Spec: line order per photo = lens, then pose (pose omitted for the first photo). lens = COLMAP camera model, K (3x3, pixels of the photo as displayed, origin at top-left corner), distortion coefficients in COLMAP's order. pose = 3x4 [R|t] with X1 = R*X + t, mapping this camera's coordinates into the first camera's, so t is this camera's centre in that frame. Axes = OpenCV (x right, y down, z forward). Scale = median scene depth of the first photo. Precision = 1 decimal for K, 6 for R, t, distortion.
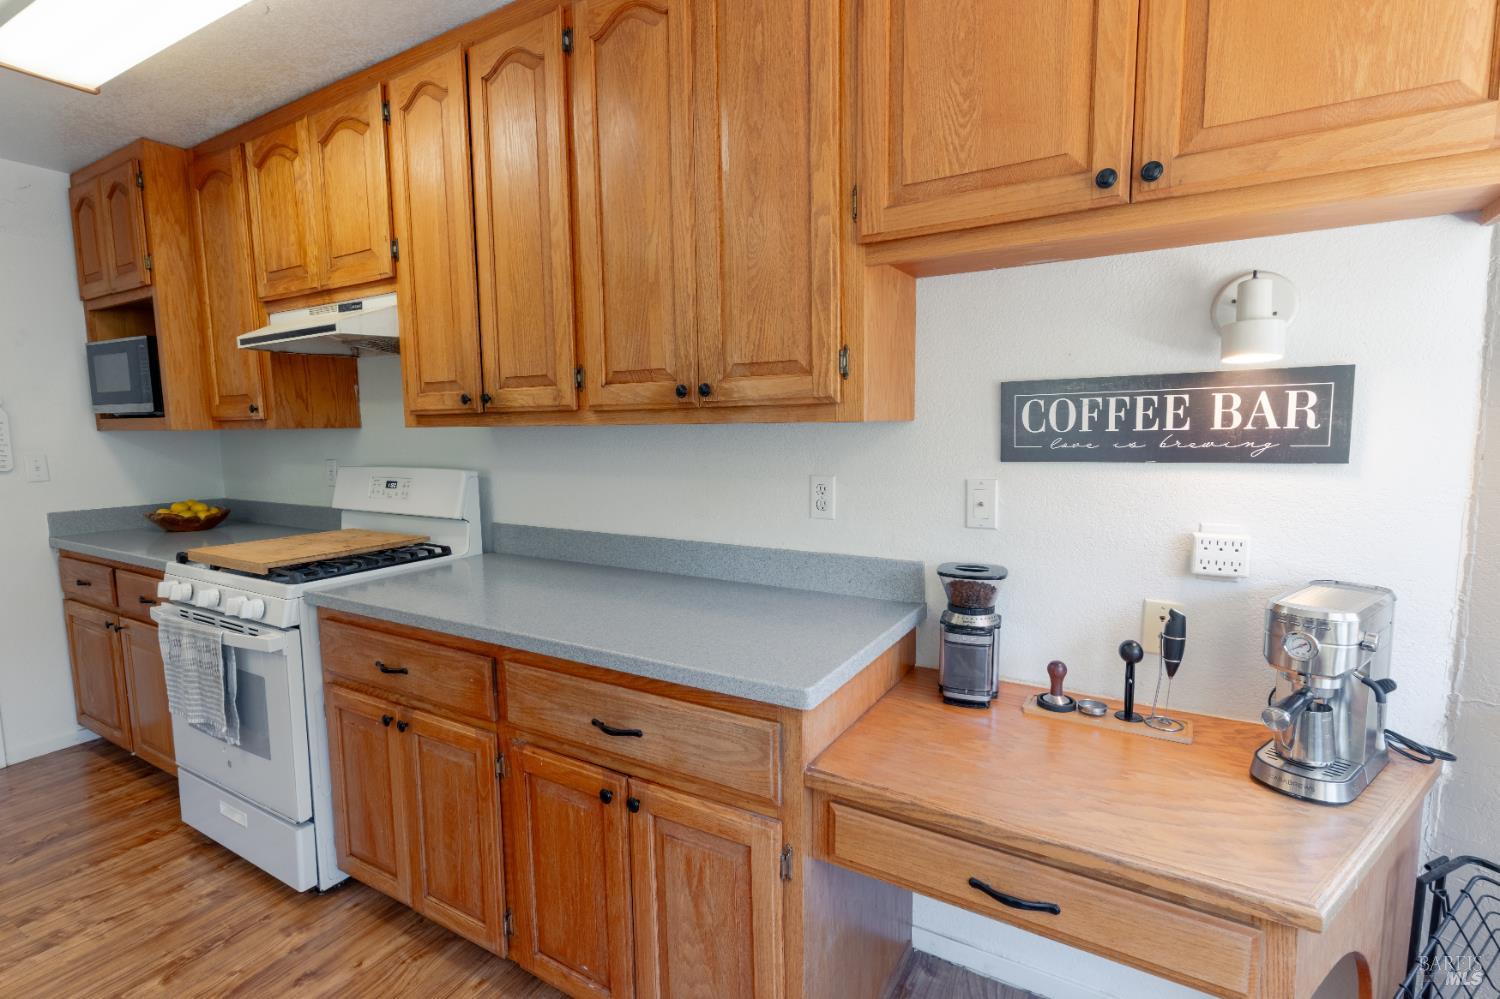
lens RADIAL K [[708.2, 0, 748.9], [0, 708.2, 497.3], [0, 0, 1]] dist [0.001279, 0.000399]
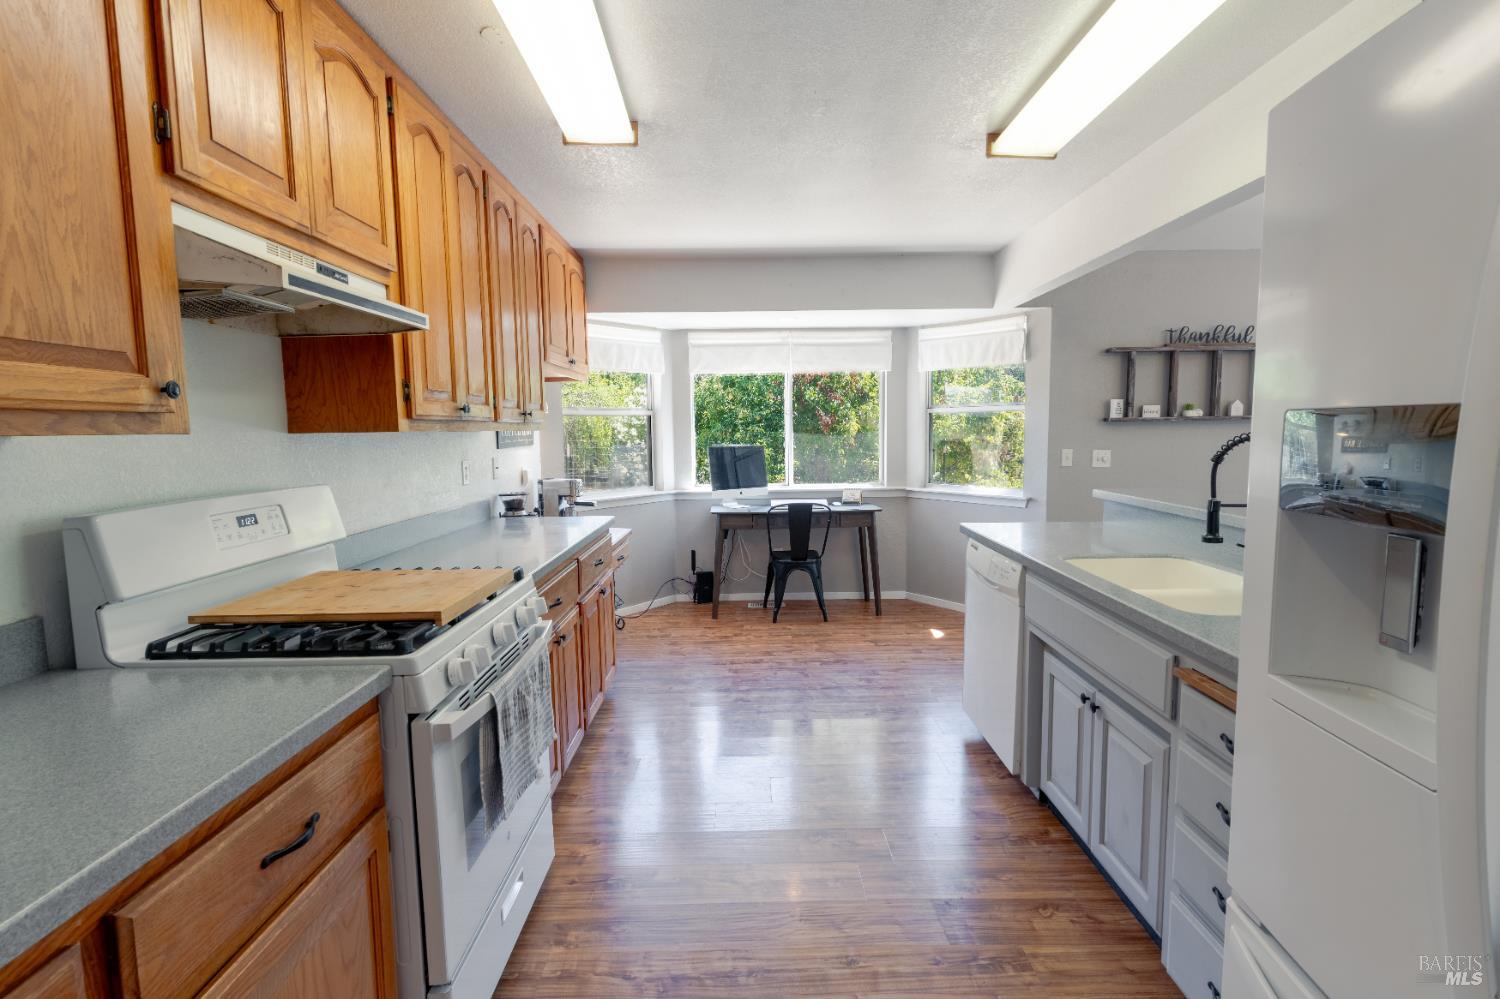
lens RADIAL K [[727.1, 0, 748.6], [0, 727.1, 495.2], [0, 0, 1]] dist [0.000630, 0.000009]
pose [[-0.518807, -0.056093, 0.853049, -1.998101], [0.112730, 0.984643, 0.133307, -0.118662], [-0.847426, 0.165325, -0.504516, 1.427223]]
